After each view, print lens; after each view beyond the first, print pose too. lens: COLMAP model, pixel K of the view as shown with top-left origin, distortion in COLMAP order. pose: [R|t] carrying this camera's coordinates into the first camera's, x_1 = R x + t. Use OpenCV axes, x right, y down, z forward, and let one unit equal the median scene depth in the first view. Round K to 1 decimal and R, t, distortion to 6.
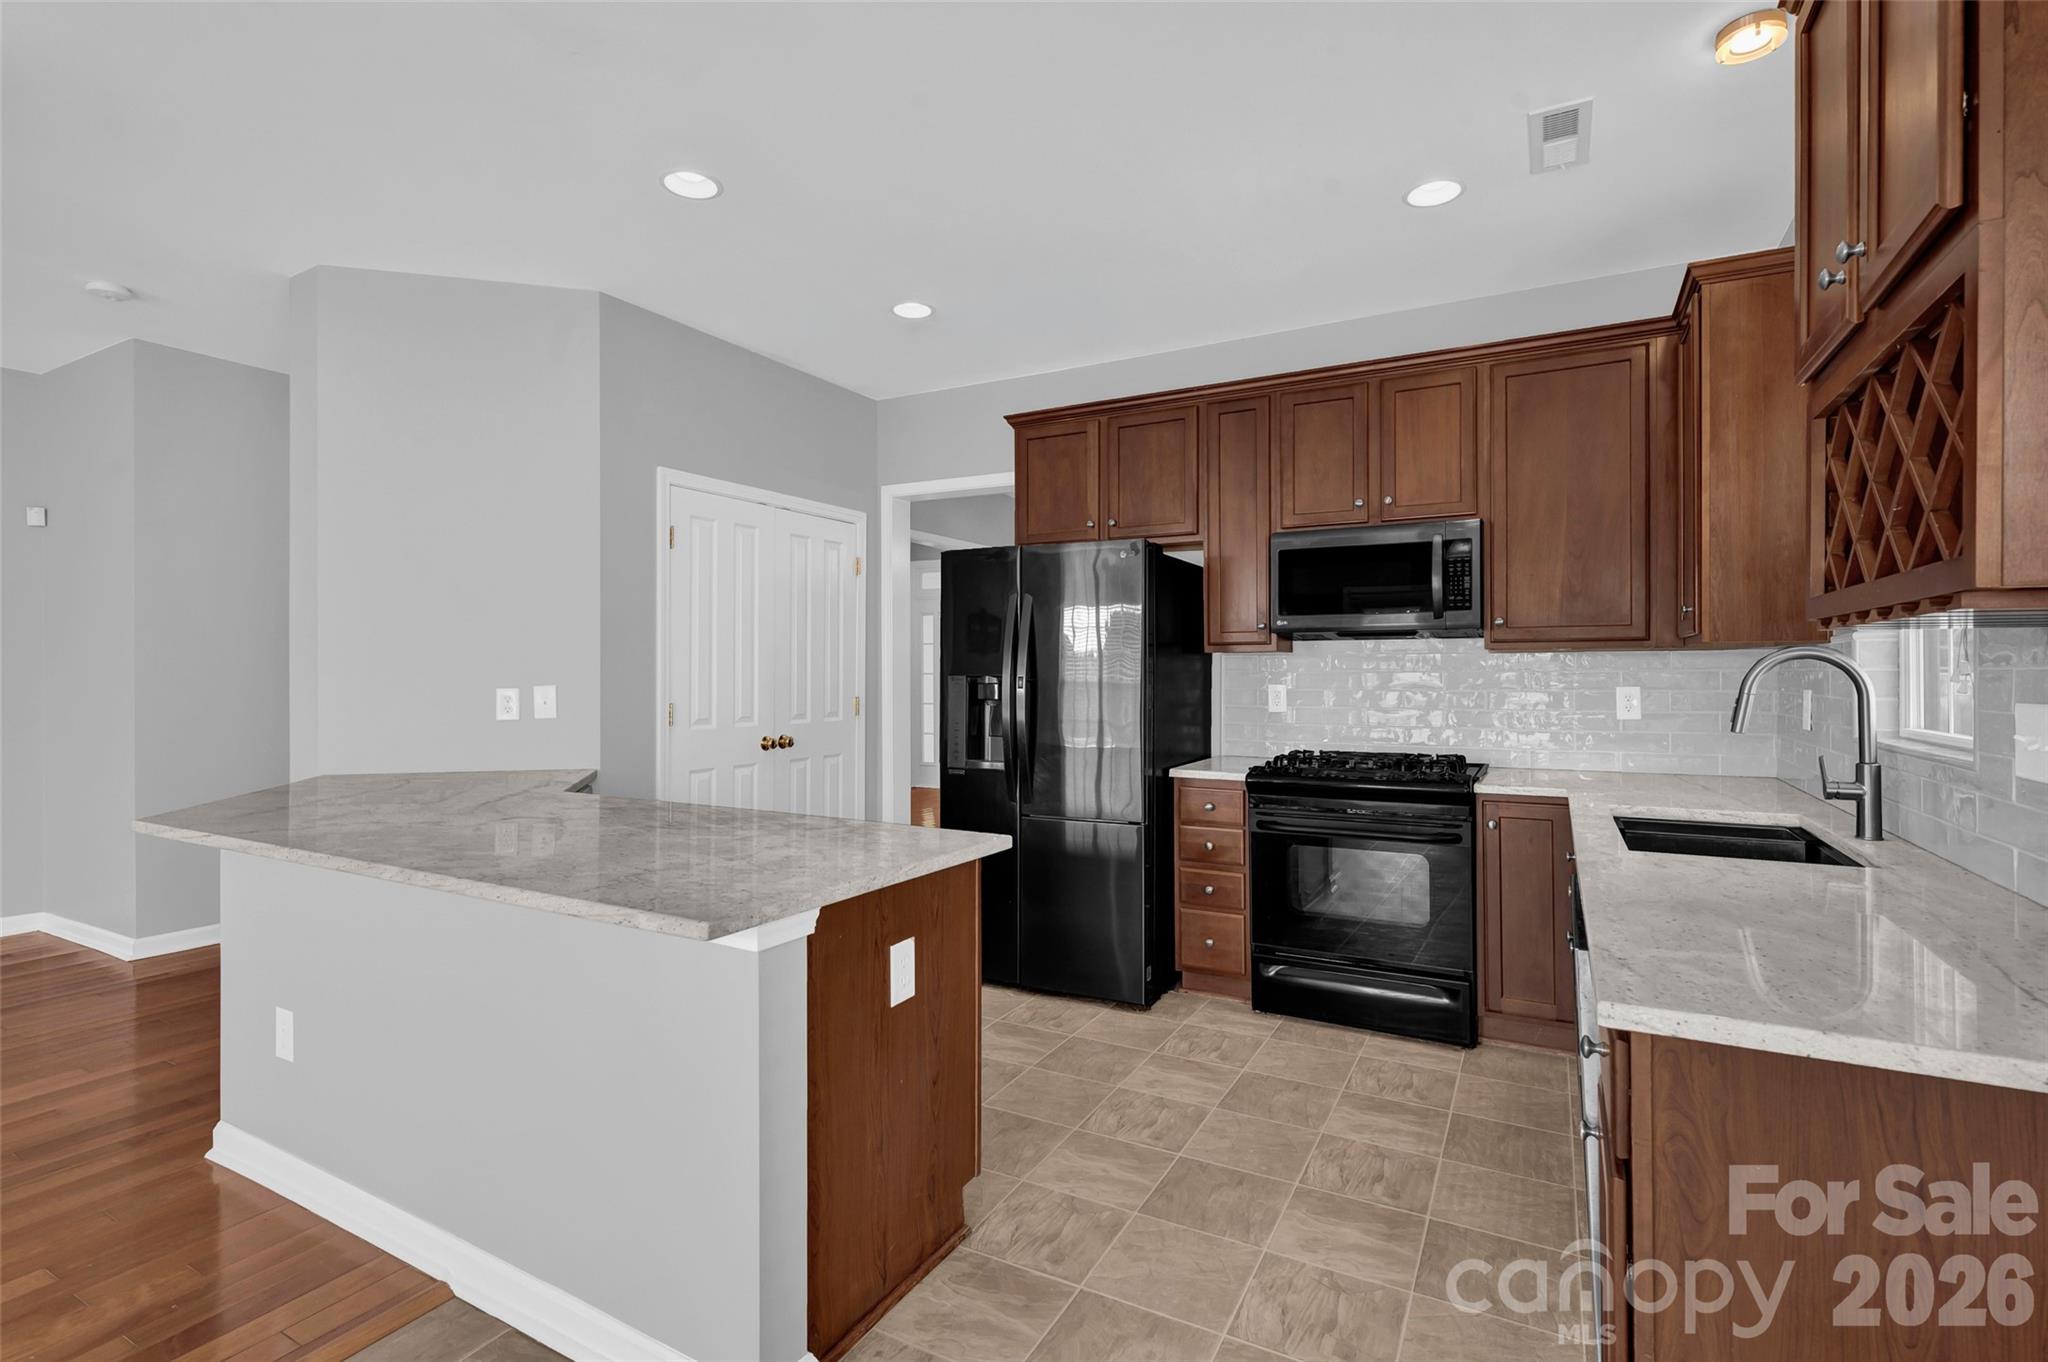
lens RADIAL K [[946.8, 0, 1024.8], [0, 946.8, 674.0], [0, 0, 1]] dist [0.000378, 0.000370]
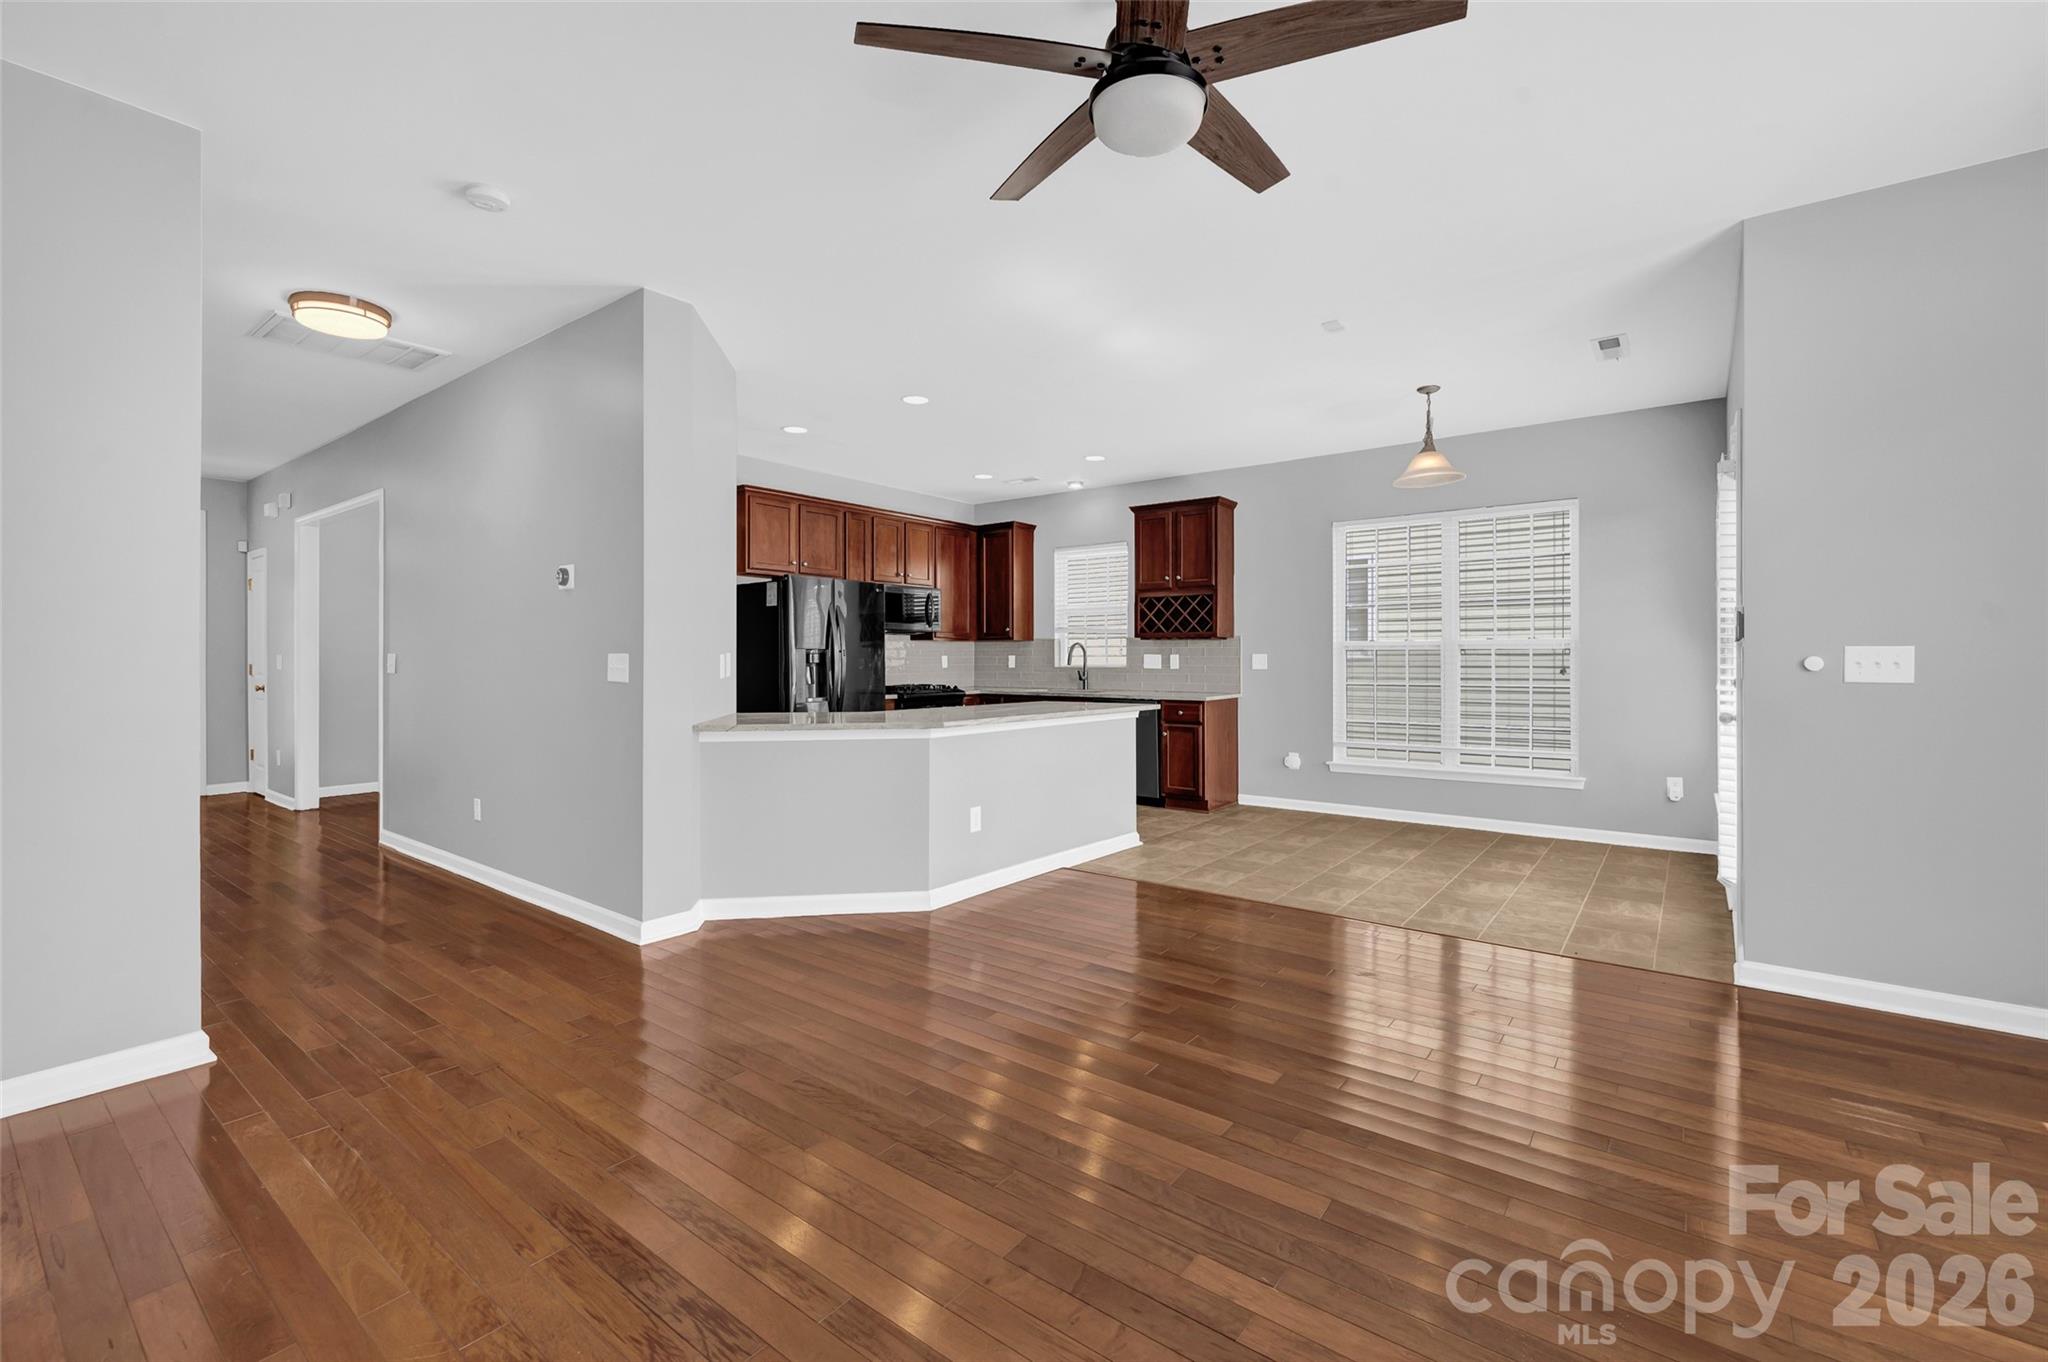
lens RADIAL K [[871.7, 0, 1028.3], [0, 871.7, 665.1], [0, 0, 1]] dist [-0.002805, 0.000093]
pose [[0.145670, -0.007137, 0.989308, -1.688165], [0.007687, 0.999952, 0.006082, 0.025906], [-0.989303, 0.006719, 0.145718, 0.404051]]
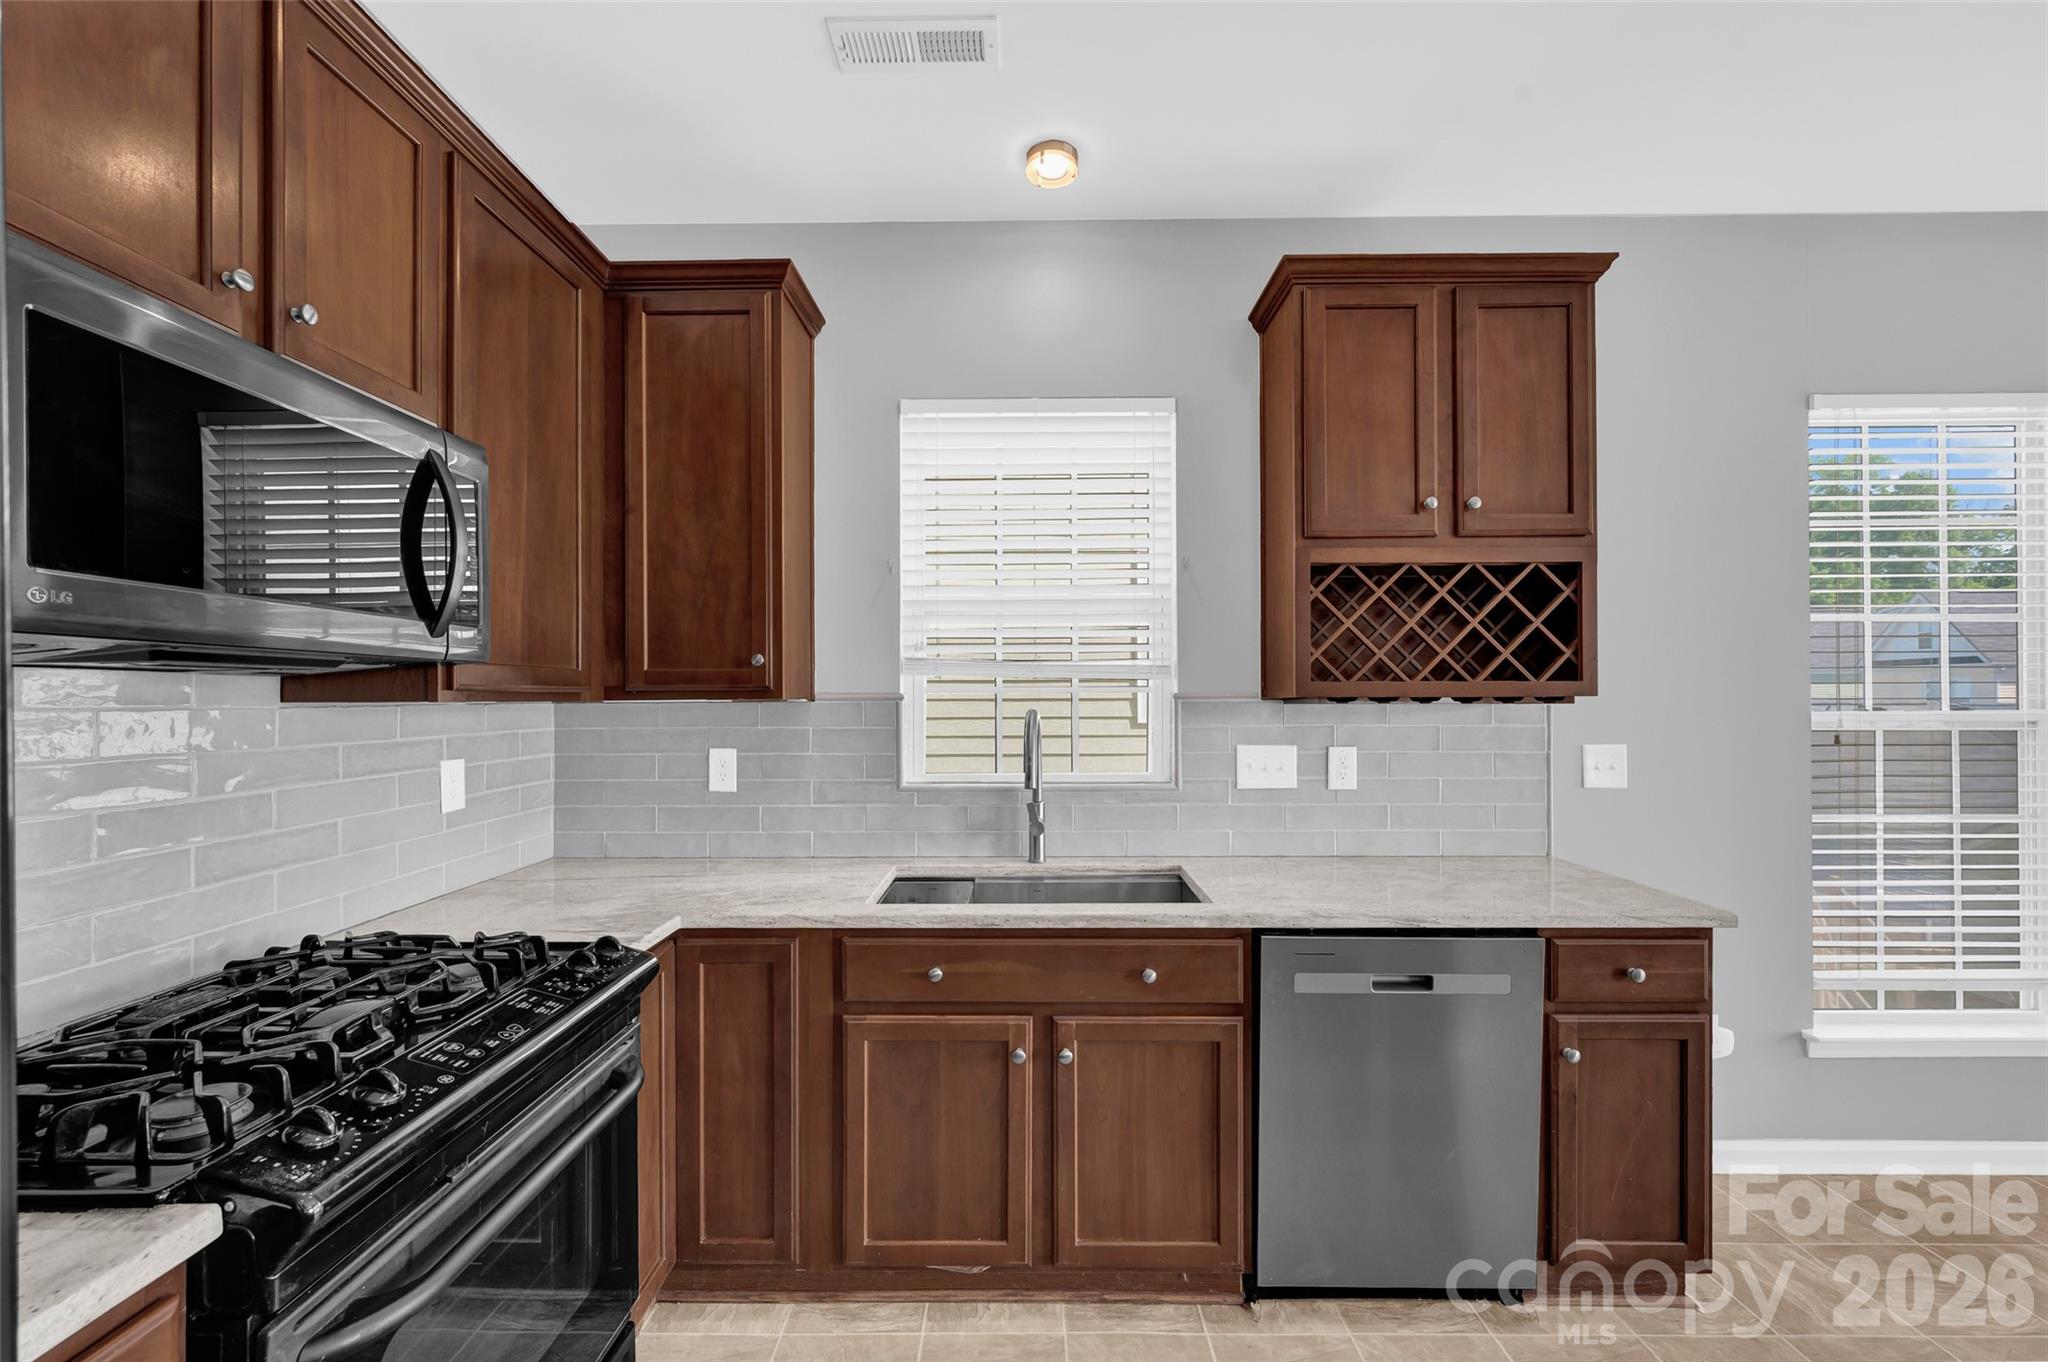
lens RADIAL K [[871.7, 0, 1028.0], [0, 871.7, 689.7], [0, 0, 1]] dist [-0.002805, 0.000093]
pose [[-0.481728, 0.012952, 0.876225, -0.059165], [0.010694, 0.999903, -0.008901, -0.025432], [-0.876255, 0.005083, -0.481820, 0.920620]]
